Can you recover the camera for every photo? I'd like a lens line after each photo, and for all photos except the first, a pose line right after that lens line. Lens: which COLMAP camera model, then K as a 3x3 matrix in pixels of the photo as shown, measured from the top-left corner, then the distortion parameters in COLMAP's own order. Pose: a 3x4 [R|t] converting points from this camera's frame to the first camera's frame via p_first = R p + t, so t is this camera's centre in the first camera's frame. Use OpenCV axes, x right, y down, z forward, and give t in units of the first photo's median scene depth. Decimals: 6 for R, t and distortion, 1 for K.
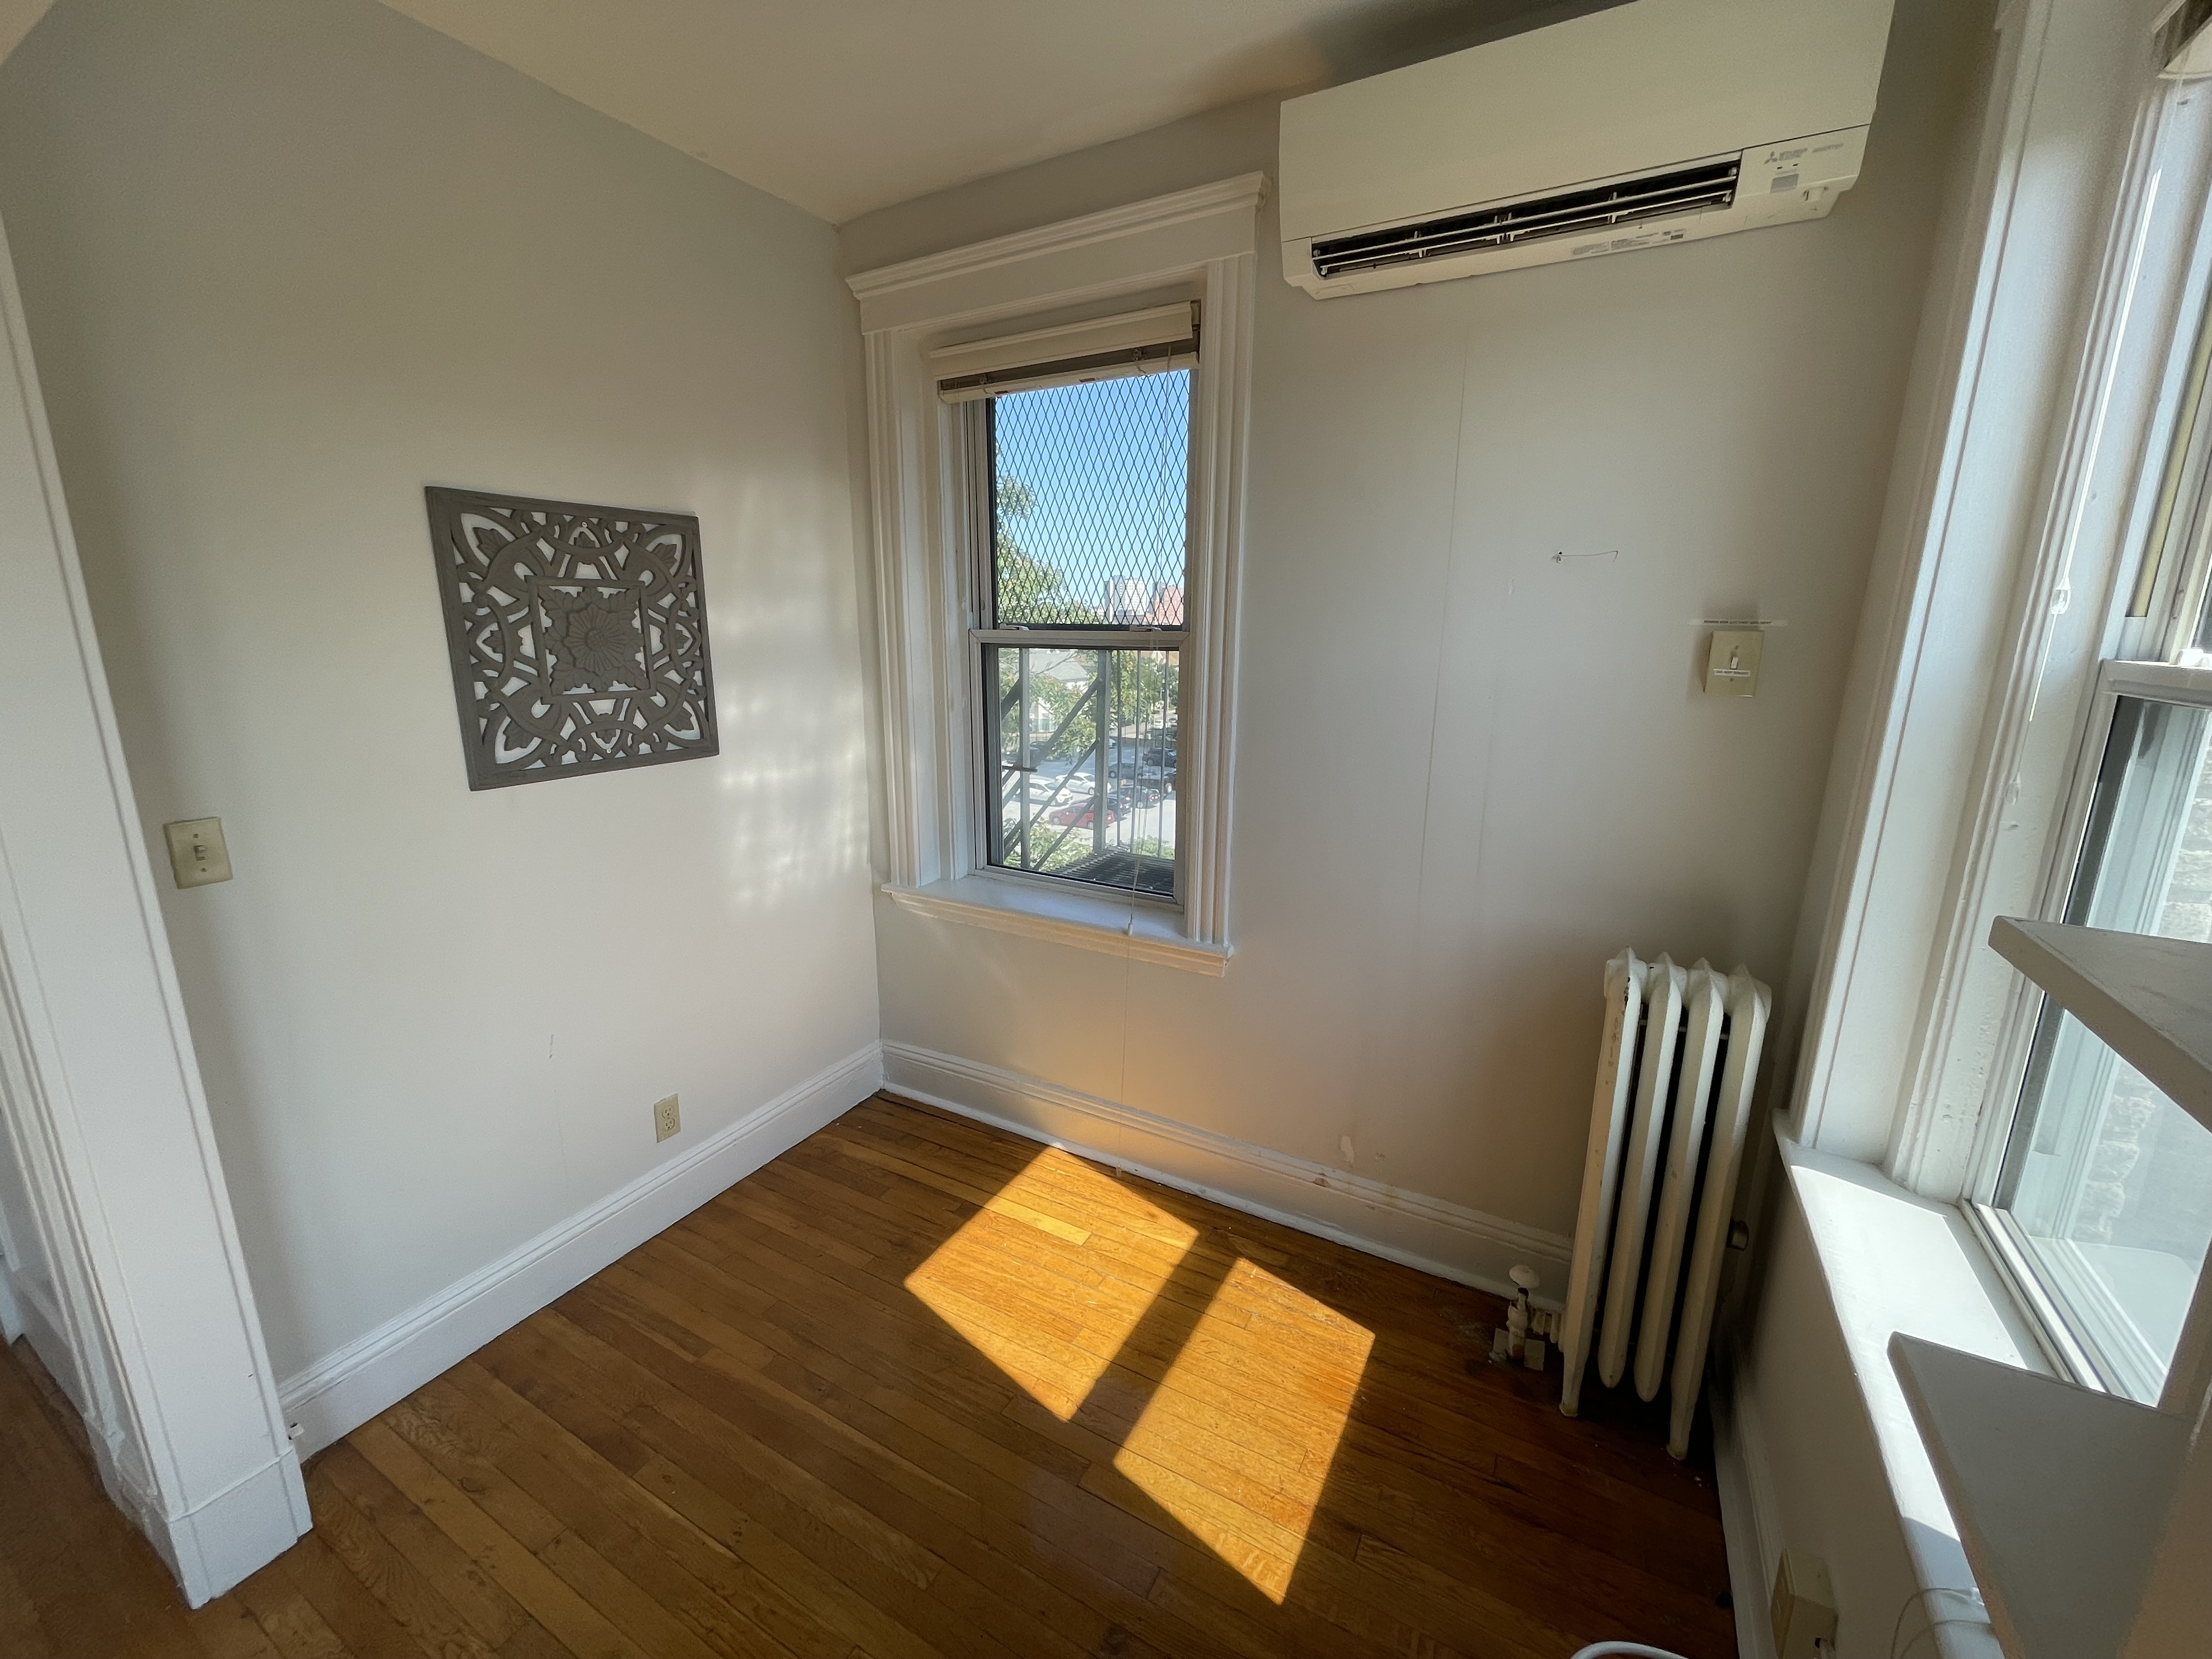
lens RADIAL K [[895.8, 0, 1103.4], [0, 895.8, 821.8], [0, 0, 1]] dist [-0.011374, 0.000011]
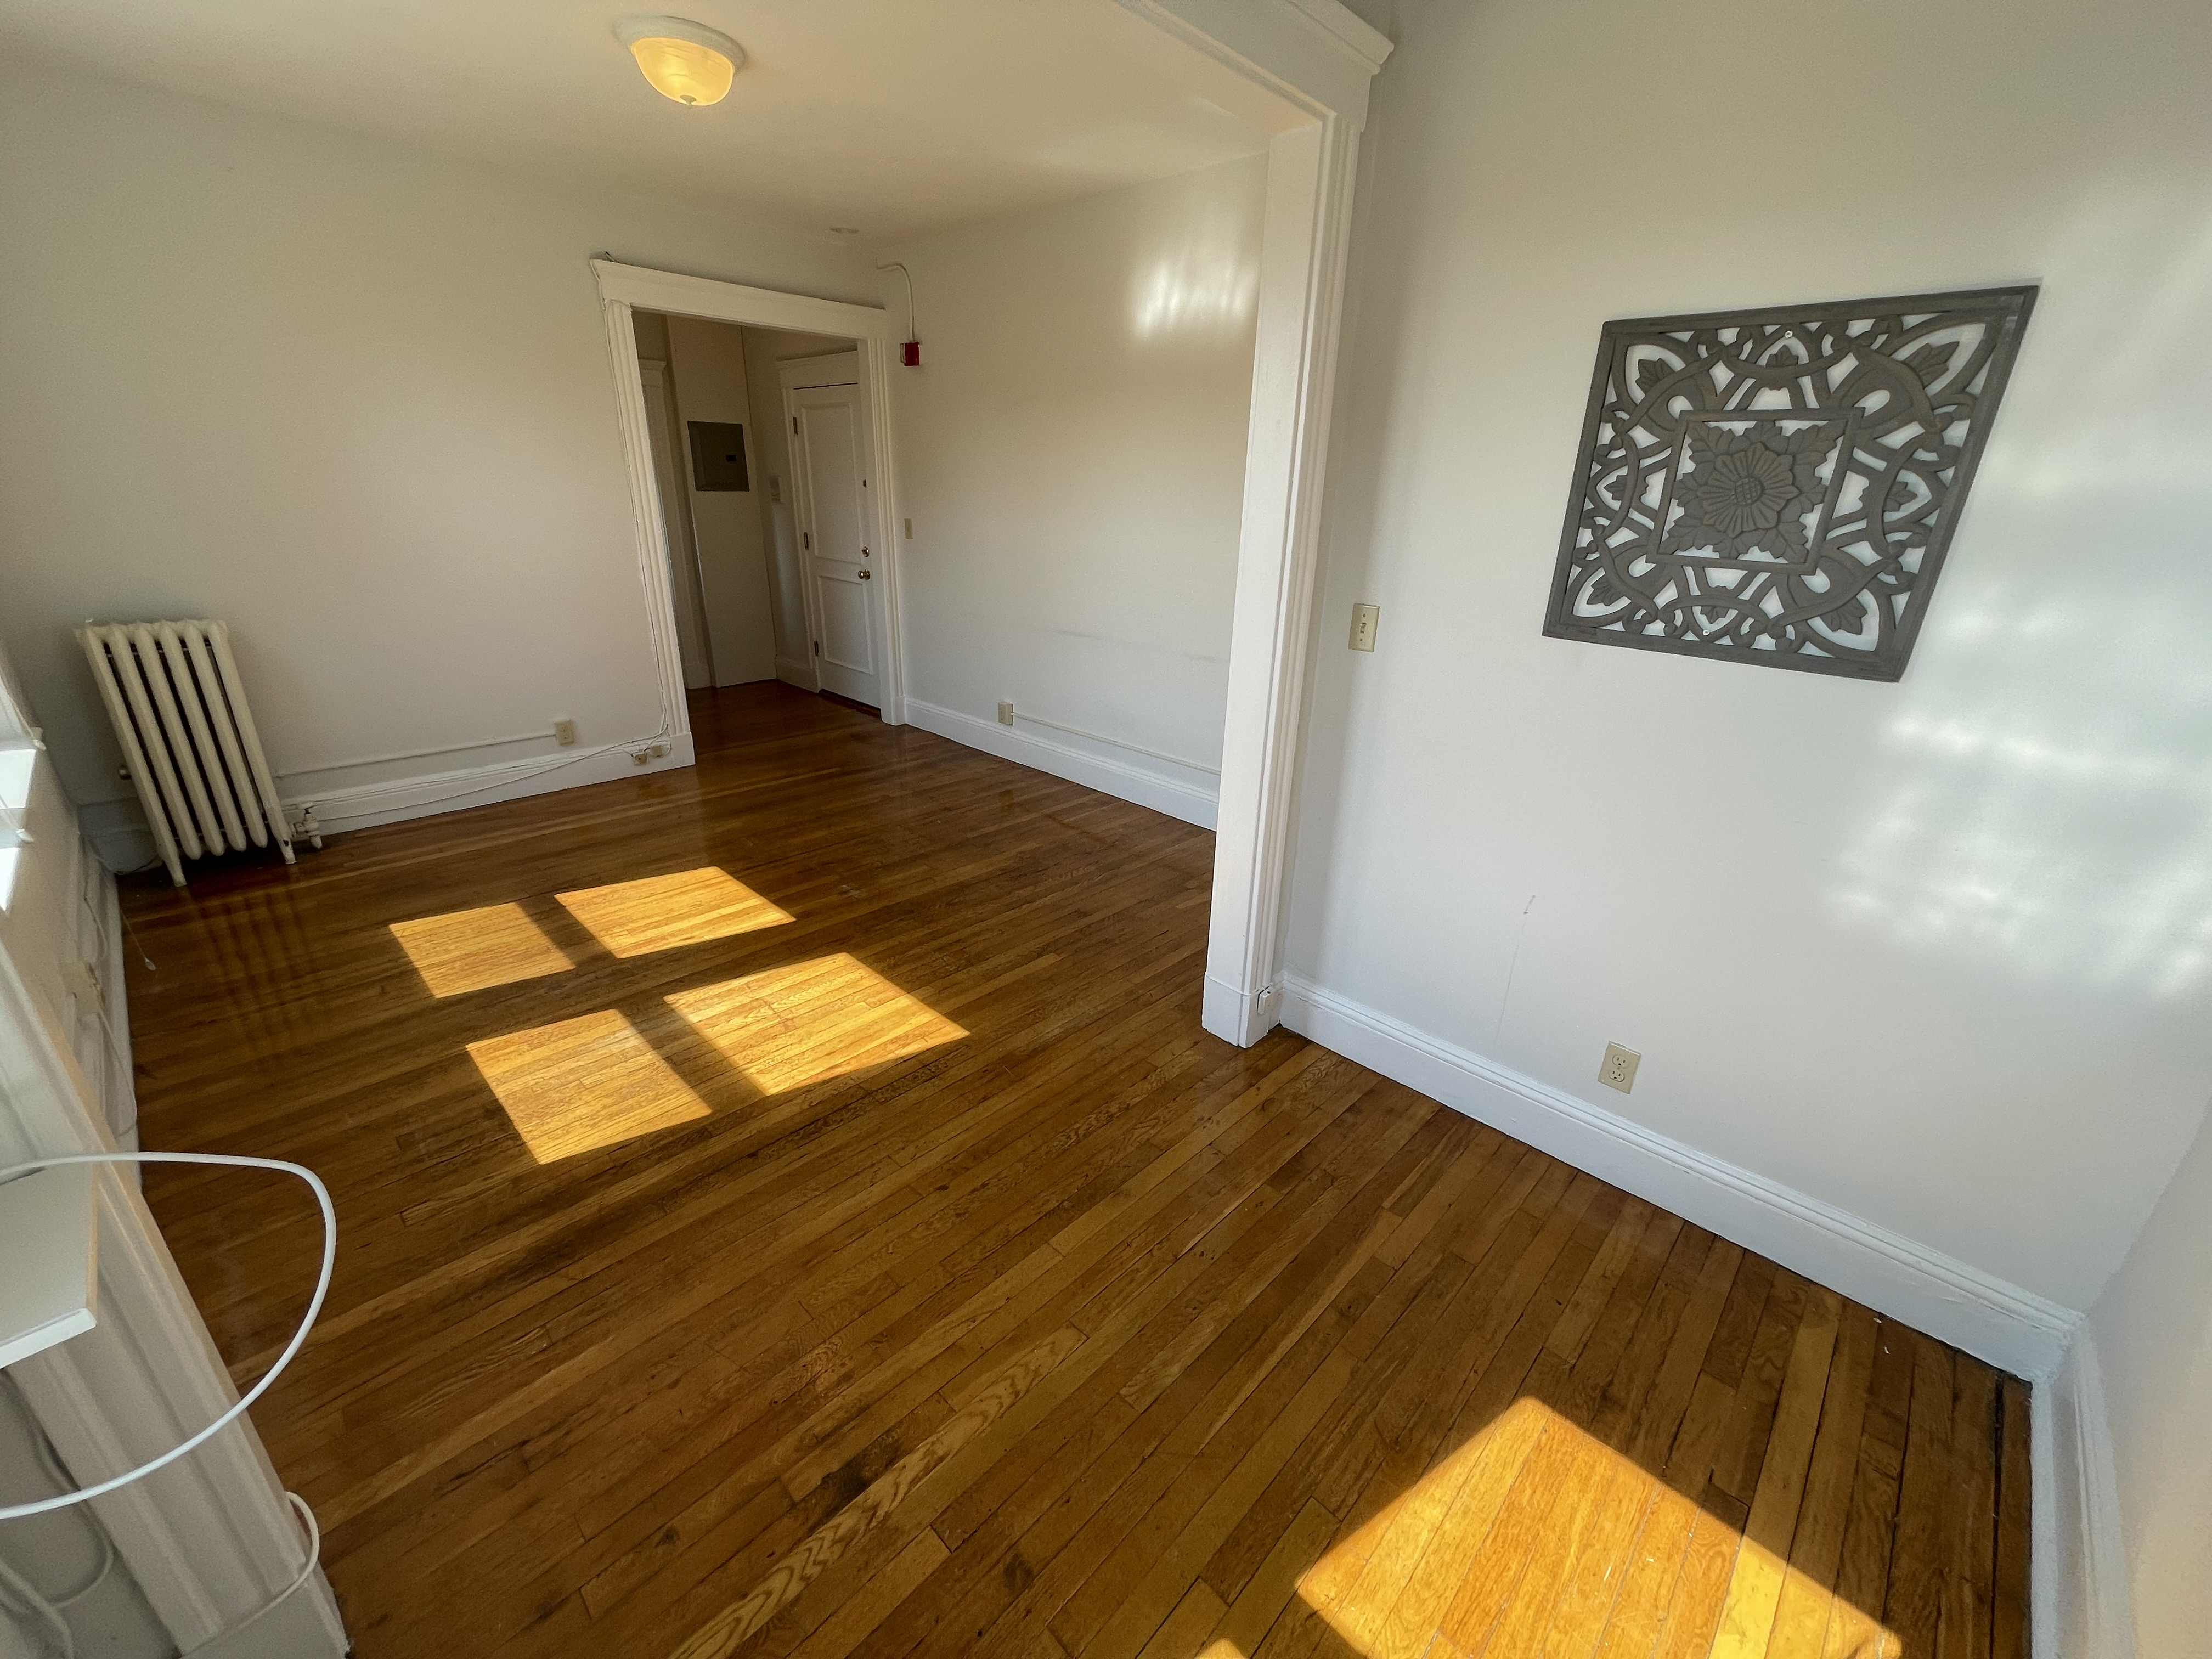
lens RADIAL K [[893.6, 0, 1104.9], [0, 893.6, 820.1], [0, 0, 1]] dist [-0.001179, 0.000078]
pose [[-0.248820, 0.338213, -0.907580, 0.393565], [-0.239043, 0.886619, 0.395937, -0.121445], [0.938588, 0.315468, -0.139761, 0.662027]]
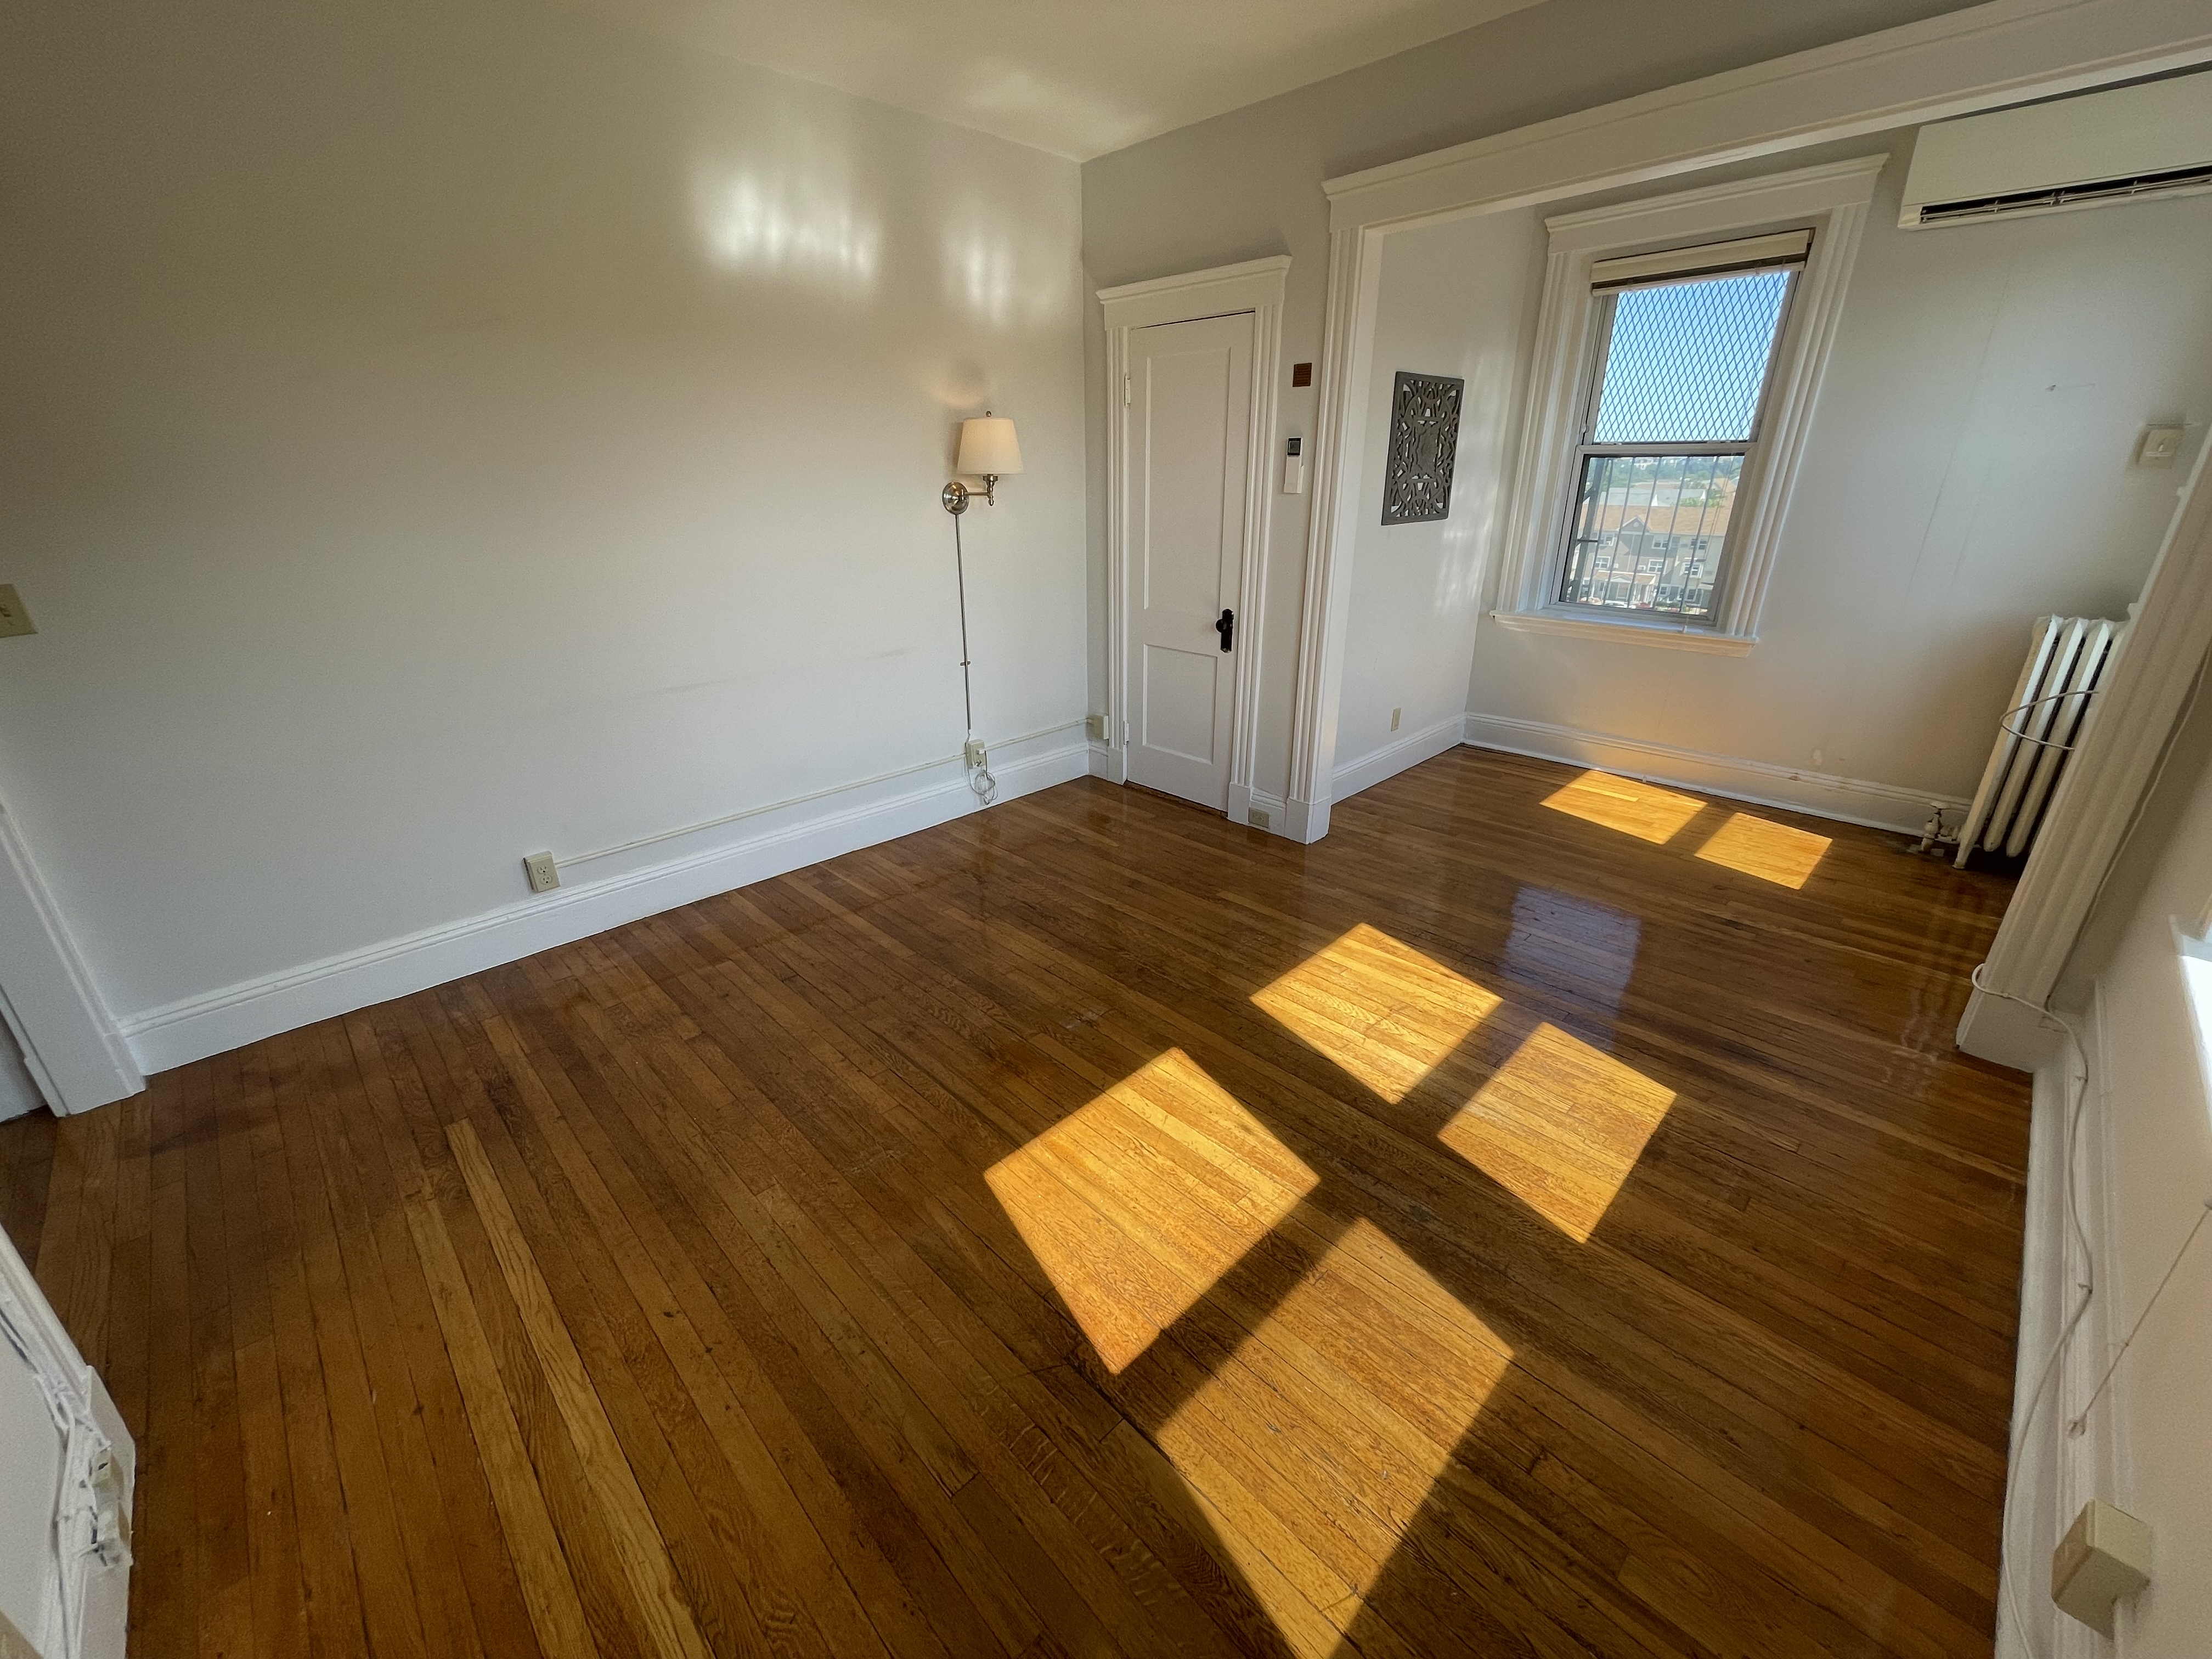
lens RADIAL K [[893.6, 0, 1104.9], [0, 893.6, 820.1], [0, 0, 1]] dist [-0.001179, 0.000078]
pose [[0.960812, 0.091608, -0.261624, -0.649754], [-0.048697, 0.984917, 0.166033, 0.296234], [0.272888, -0.146786, 0.950782, -1.139182]]
